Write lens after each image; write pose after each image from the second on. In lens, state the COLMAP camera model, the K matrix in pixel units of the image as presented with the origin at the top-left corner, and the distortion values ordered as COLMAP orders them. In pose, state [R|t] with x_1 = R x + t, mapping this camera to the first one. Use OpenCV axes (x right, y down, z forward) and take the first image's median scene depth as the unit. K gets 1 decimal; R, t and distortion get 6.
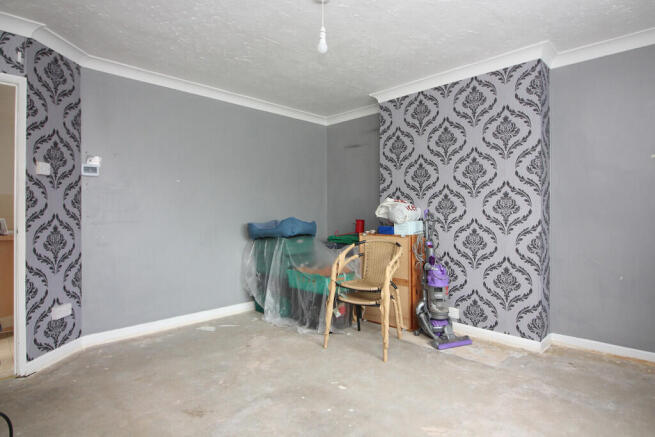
lens RADIAL K [[355.5, 0, 330.4], [0, 355.5, 217.8], [0, 0, 1]] dist [-0.011633, -0.007573]
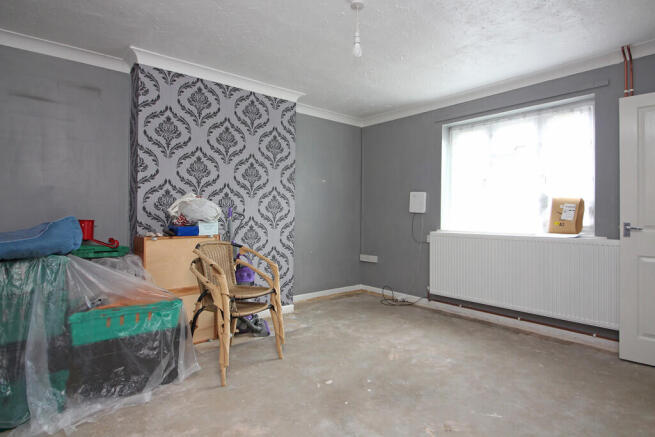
lens RADIAL K [[355.5, 0, 330.3], [0, 355.5, 215.6], [0, 0, 1]] dist [-0.011633, -0.007573]
pose [[0.068395, -0.004659, 0.997647, -0.736351], [0.001175, 0.999989, 0.004589, -0.005629], [-0.997658, 0.000858, 0.068399, 0.690348]]
